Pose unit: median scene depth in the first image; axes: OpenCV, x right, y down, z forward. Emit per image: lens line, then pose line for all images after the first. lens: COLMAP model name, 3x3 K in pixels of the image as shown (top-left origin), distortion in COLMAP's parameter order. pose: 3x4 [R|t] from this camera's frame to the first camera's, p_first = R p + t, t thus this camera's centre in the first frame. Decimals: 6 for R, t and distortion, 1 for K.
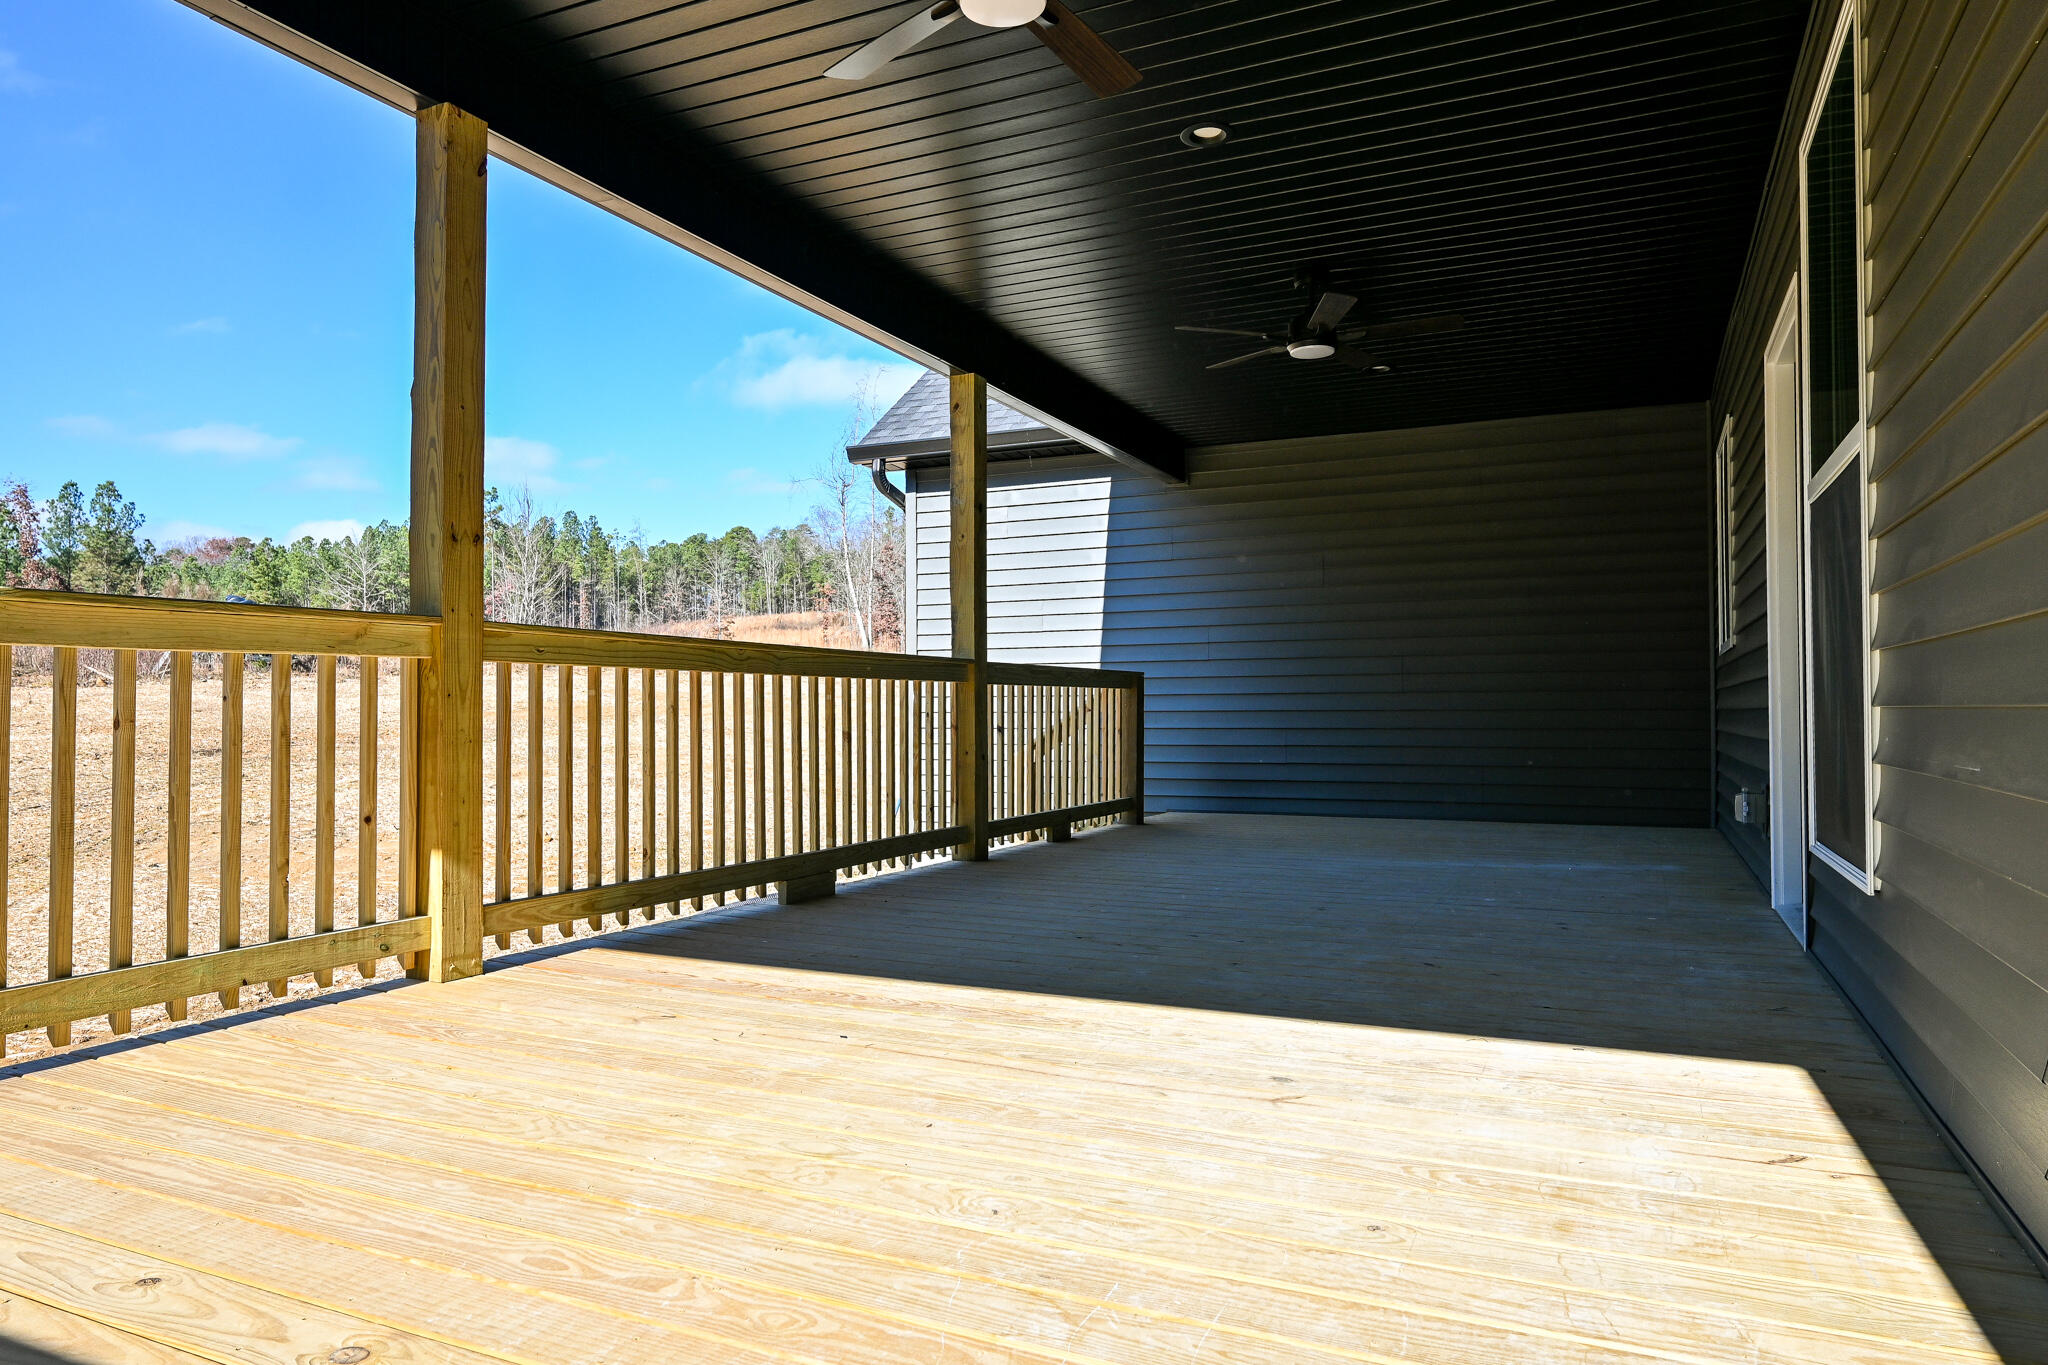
lens RADIAL K [[1257.2, 0, 1024.0], [0, 1257.2, 682.5], [0, 0, 1]] dist [0.005804, 0.001998]
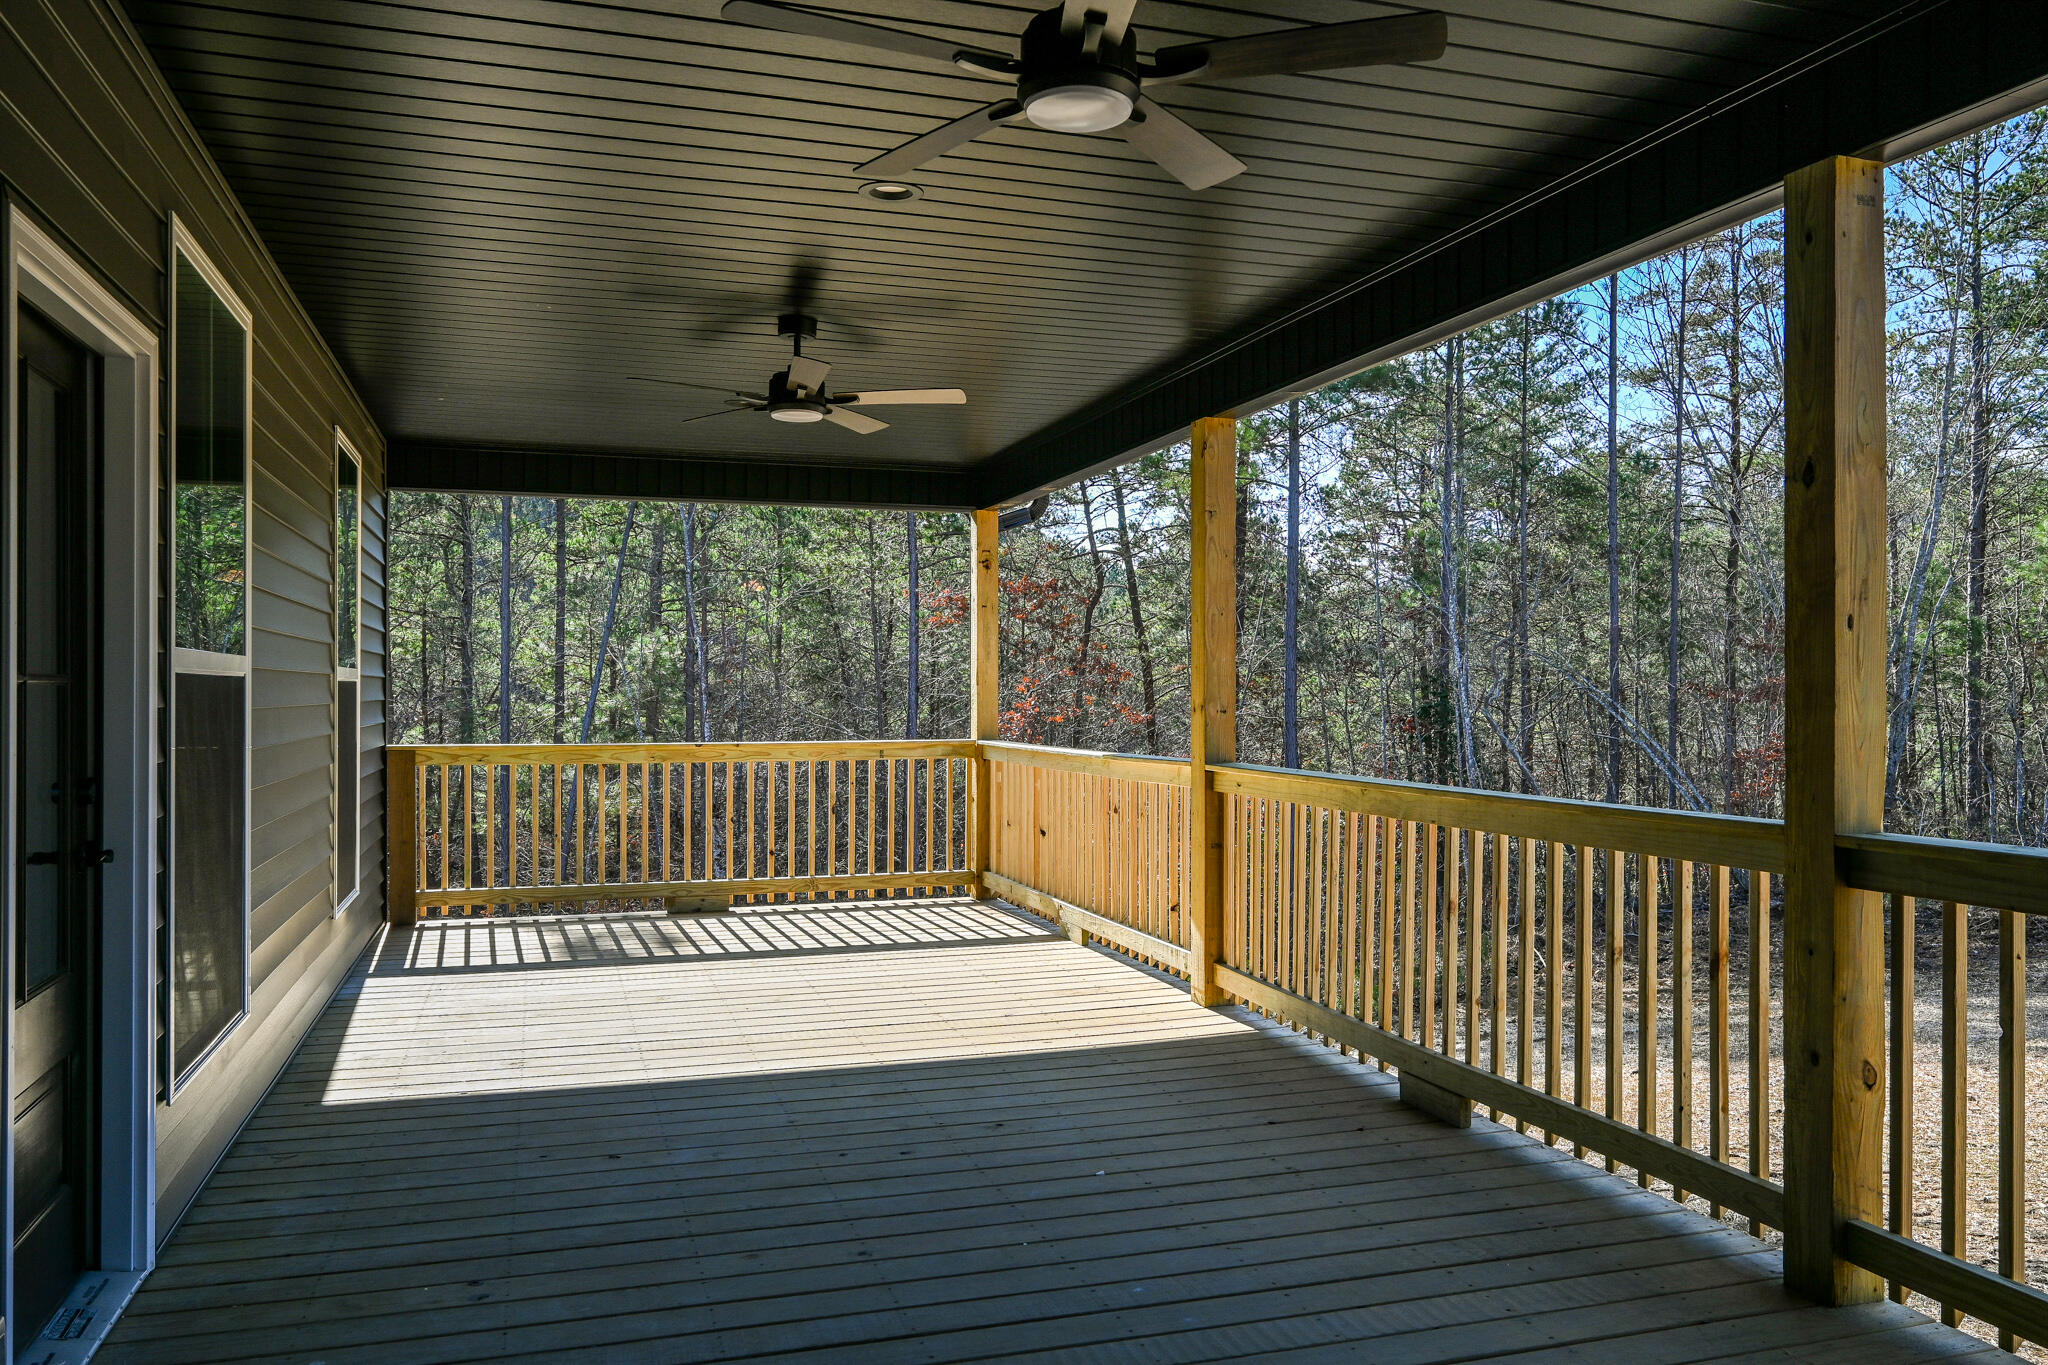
lens RADIAL K [[1560.8, 0, 1024.0], [0, 1560.8, 682.5], [0, 0, 1]] dist [-0.001276, -0.000605]
pose [[-0.732693, -0.005073, -0.680540, 0.612648], [0.017764, 0.999489, -0.026576, -0.064281], [0.680327, -0.031561, -0.732229, 1.433542]]
